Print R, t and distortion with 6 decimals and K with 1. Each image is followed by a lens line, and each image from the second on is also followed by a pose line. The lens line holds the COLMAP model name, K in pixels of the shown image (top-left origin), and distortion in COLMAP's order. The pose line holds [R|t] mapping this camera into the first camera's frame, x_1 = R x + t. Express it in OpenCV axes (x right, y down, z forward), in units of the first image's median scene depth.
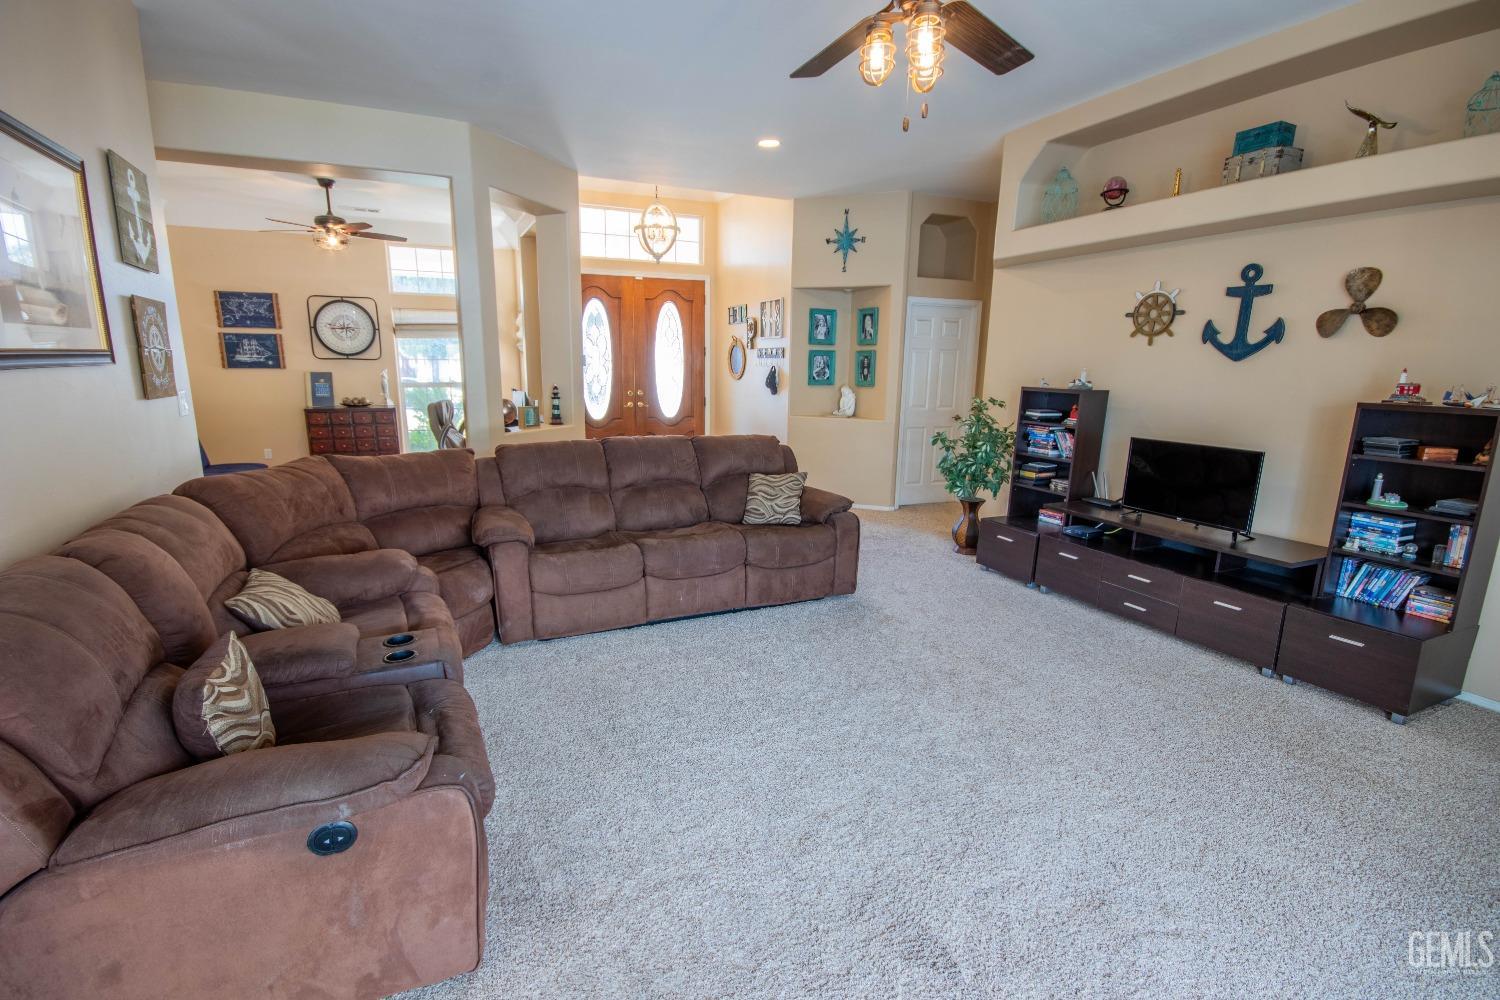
lens RADIAL K [[694.2, 0, 743.8], [0, 694.2, 510.5], [0, 0, 1]] dist [-0.003070, -0.004470]
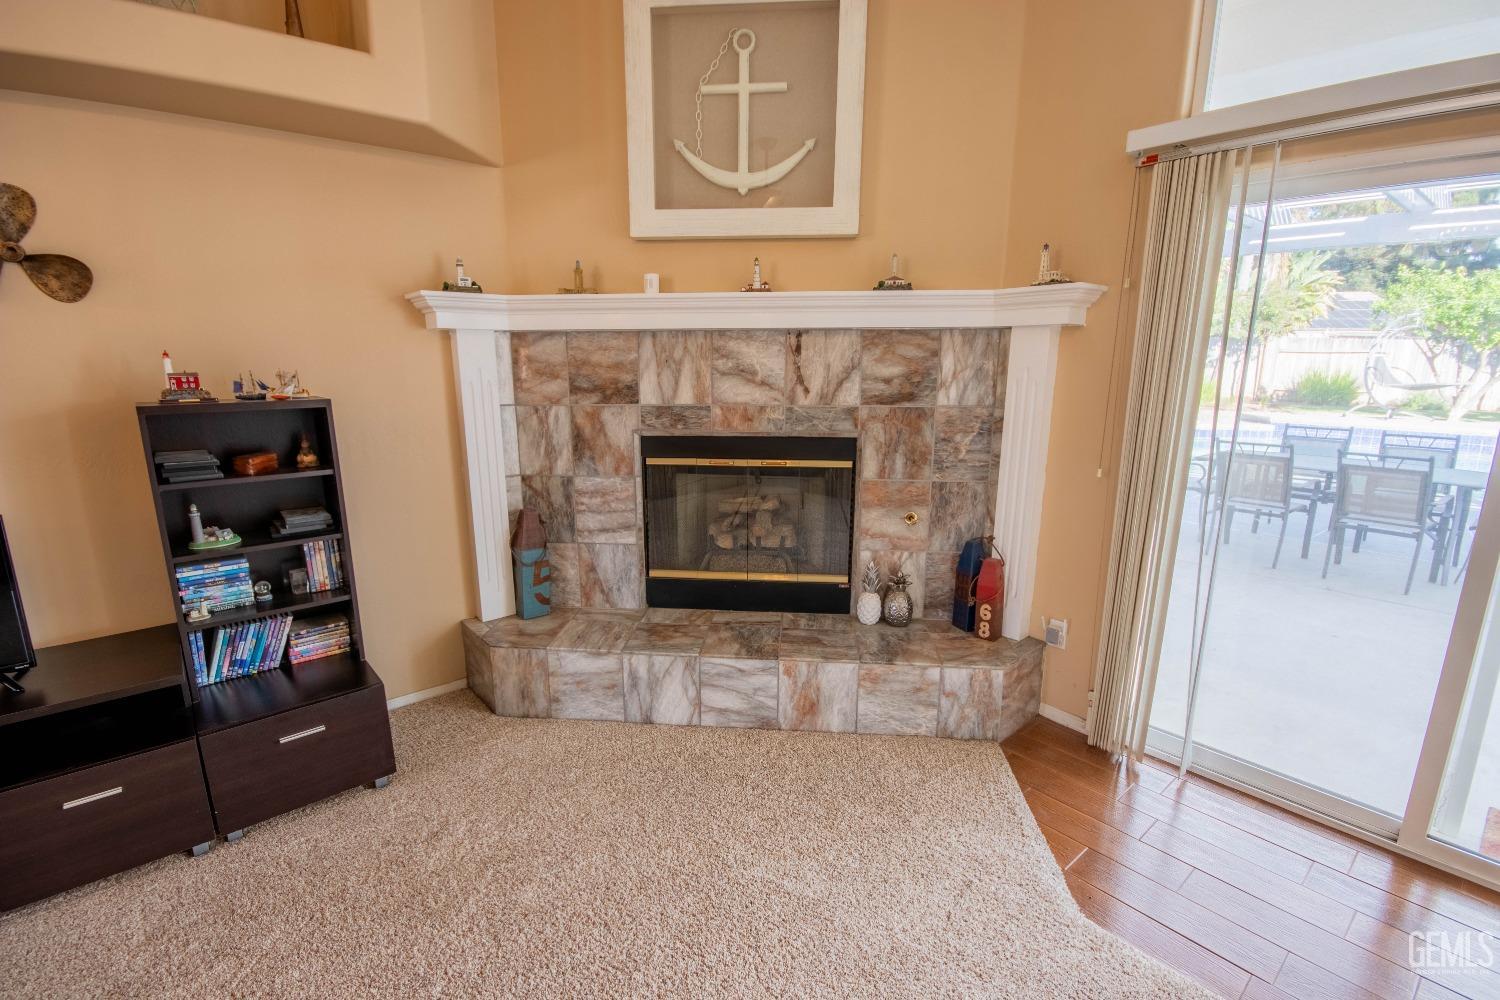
lens RADIAL K [[694.2, 0, 732.0], [0, 694.2, 510.2], [0, 0, 1]] dist [-0.003070, -0.004470]
pose [[-0.264638, -0.226242, 0.937433, 0.137138], [0.196440, 0.939062, 0.282090, -0.148446], [-0.944128, 0.258801, -0.204068, 0.681573]]
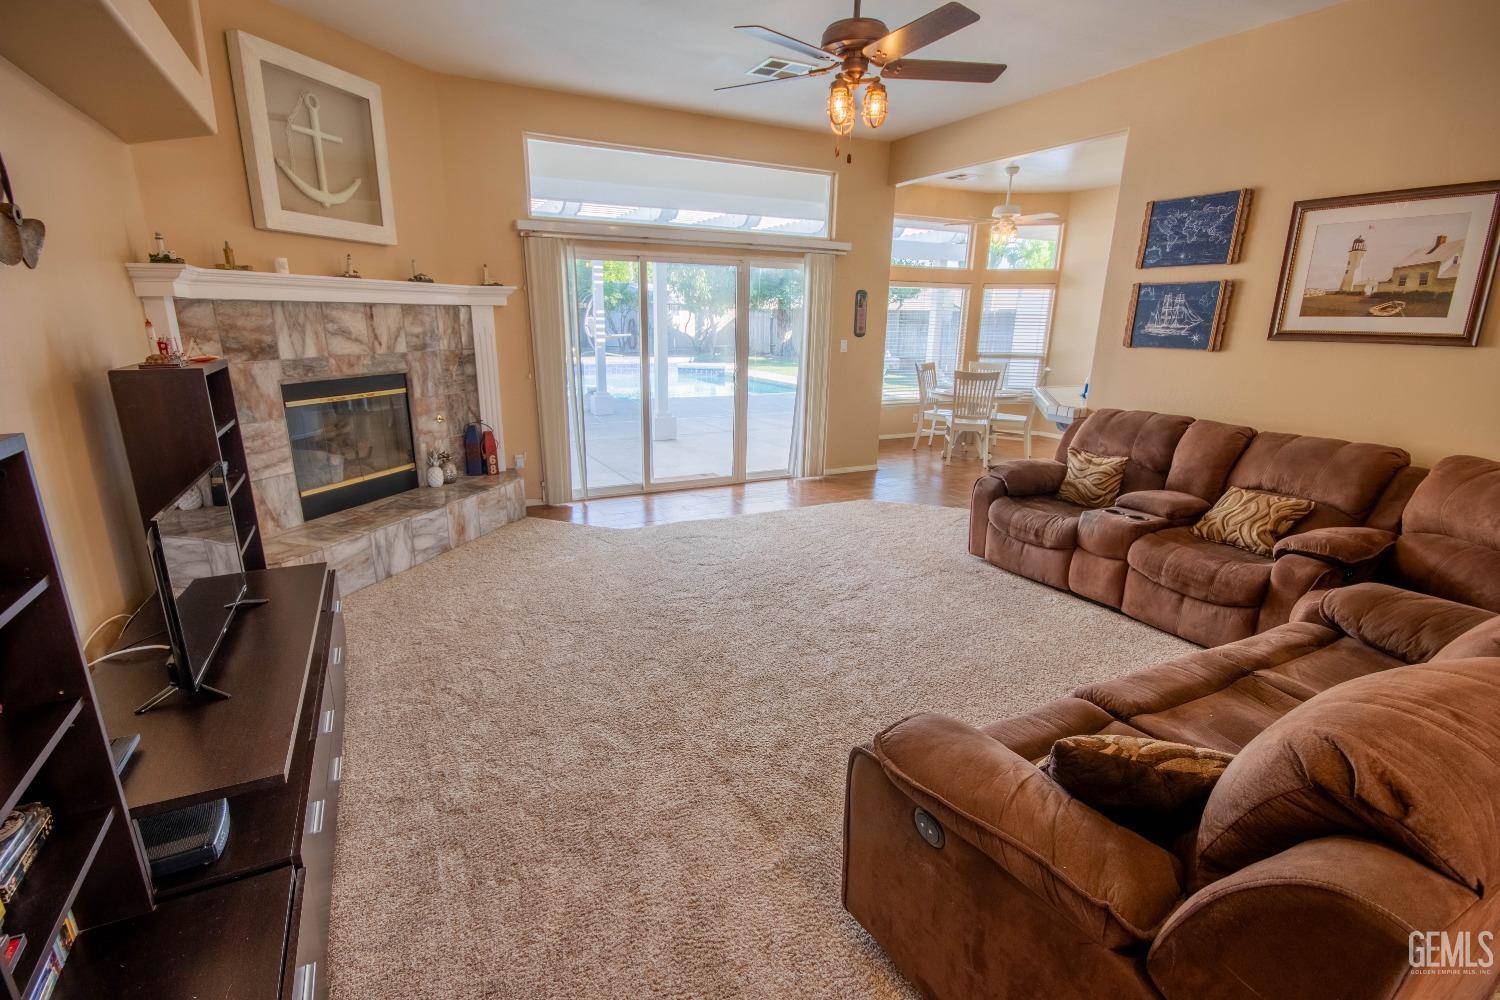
lens RADIAL K [[694.2, 0, 736.3], [0, 694.2, 500.3], [0, 0, 1]] dist [-0.003070, -0.004470]
pose [[-0.998434, -0.013543, -0.054287, 0.380800], [-0.036460, 0.893454, 0.447672, -0.406021], [0.042440, 0.448950, -0.892548, 1.859151]]
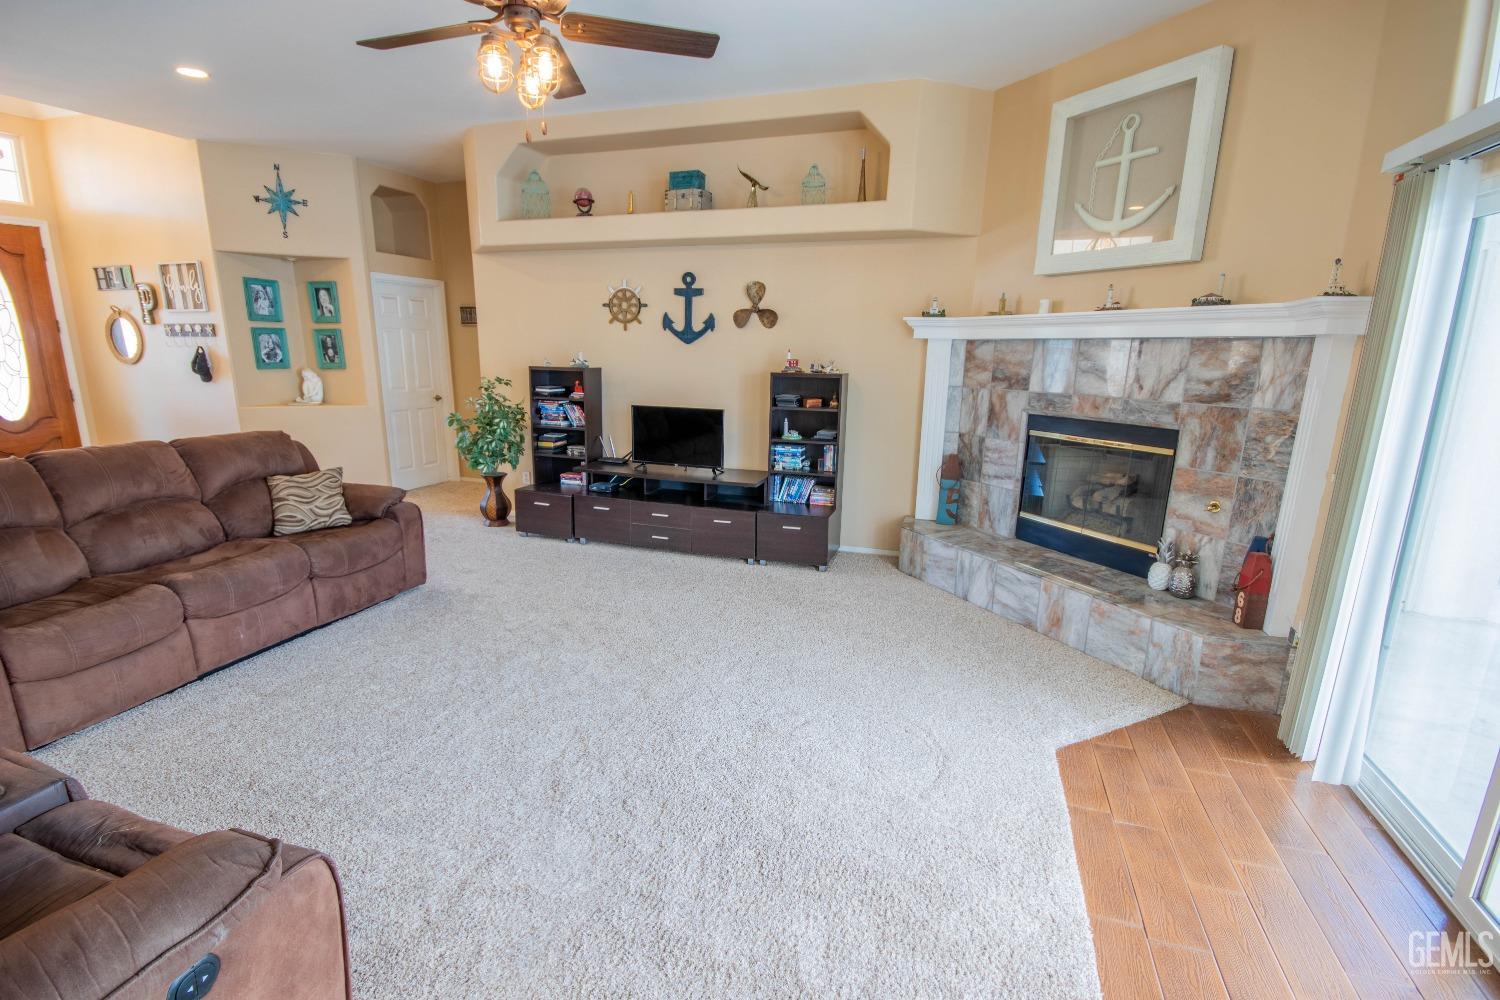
lens RADIAL K [[694.2, 0, 738.9], [0, 694.2, 504.8], [0, 0, 1]] dist [-0.003070, -0.004470]
pose [[0.681693, -0.163708, 0.713088, -0.311268], [0.145313, 0.985523, 0.087337, -0.014716], [-0.717063, 0.044084, 0.695613, 0.004377]]
